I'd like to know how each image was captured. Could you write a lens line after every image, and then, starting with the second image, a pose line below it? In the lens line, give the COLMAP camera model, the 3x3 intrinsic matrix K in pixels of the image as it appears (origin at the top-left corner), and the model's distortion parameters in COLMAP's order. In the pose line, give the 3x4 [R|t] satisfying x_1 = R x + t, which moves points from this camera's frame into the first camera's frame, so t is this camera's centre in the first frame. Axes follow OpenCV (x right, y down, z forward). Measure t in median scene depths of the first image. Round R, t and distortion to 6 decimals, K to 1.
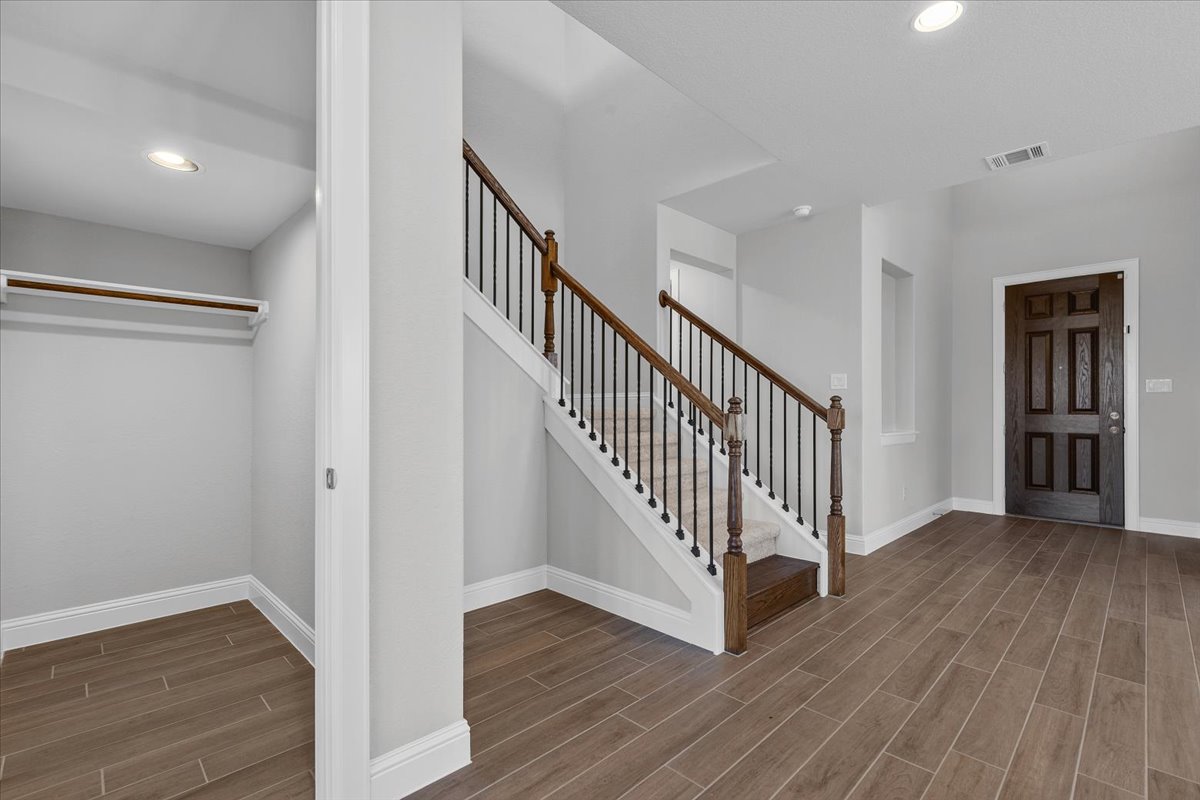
lens RADIAL K [[543.2, 0, 605.0], [0, 543.2, 403.3], [0, 0, 1]] dist [0.003158, -0.000845]
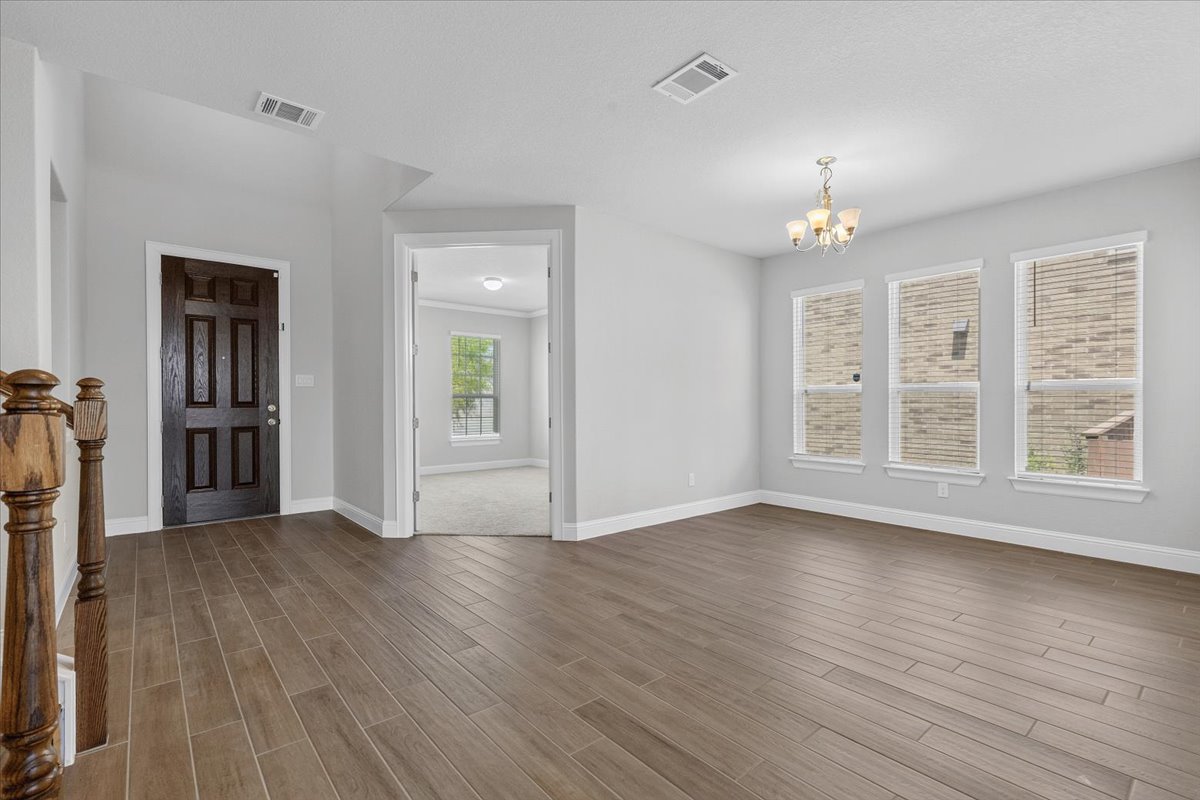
lens RADIAL K [[543.2, 0, 605.0], [0, 543.2, 403.3], [0, 0, 1]] dist [0.003158, -0.000845]
pose [[0.081648, -0.006795, 0.996638, -0.046851], [-0.004417, 0.999964, 0.007179, 0.003262], [-0.996651, -0.004988, 0.081615, 0.284502]]
